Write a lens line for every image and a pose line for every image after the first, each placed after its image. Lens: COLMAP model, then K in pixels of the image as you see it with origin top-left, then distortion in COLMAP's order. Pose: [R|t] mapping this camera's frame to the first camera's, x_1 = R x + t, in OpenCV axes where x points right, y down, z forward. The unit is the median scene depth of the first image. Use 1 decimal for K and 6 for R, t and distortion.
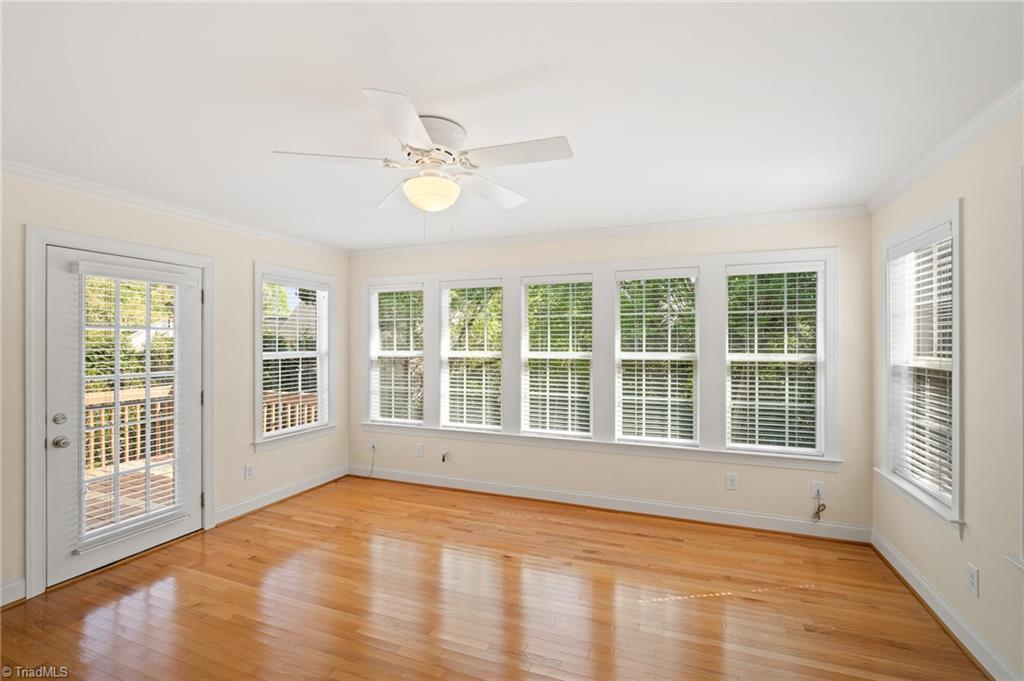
lens RADIAL K [[450.6, 0, 510.5], [0, 450.6, 340.8], [0, 0, 1]] dist [-0.011004, 0.001367]
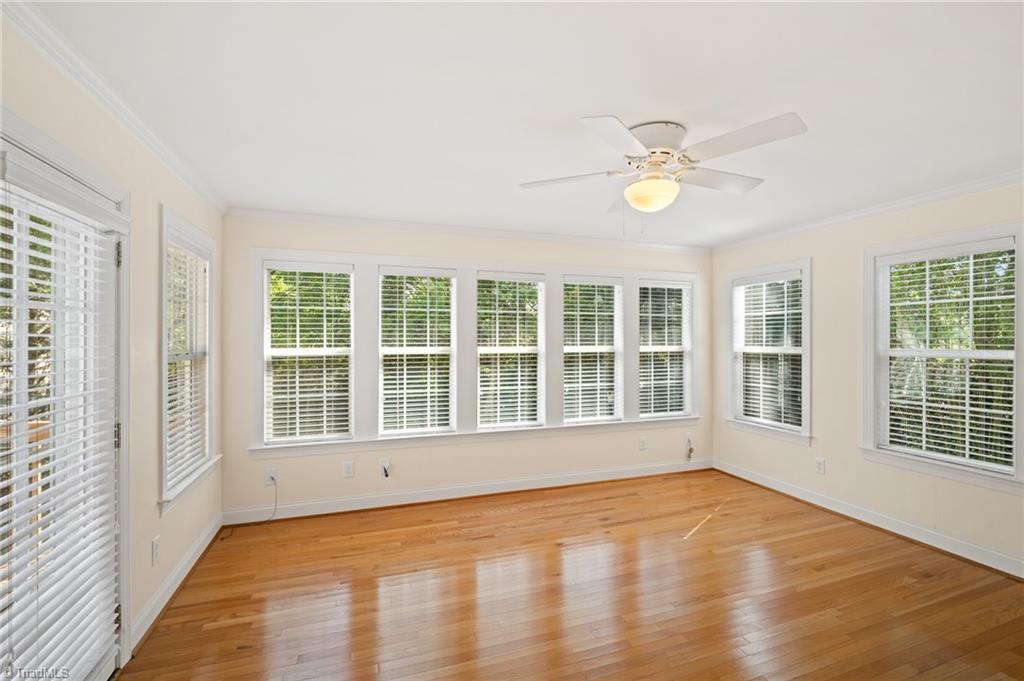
lens RADIAL K [[450.6, 0, 512.4], [0, 450.6, 340.7], [0, 0, 1]] dist [-0.011004, 0.001367]
pose [[0.756705, -0.003652, 0.653747, -0.605210], [-0.003922, 0.999941, 0.010125, 0.000752], [-0.653745, -0.010225, 0.756646, 0.230520]]
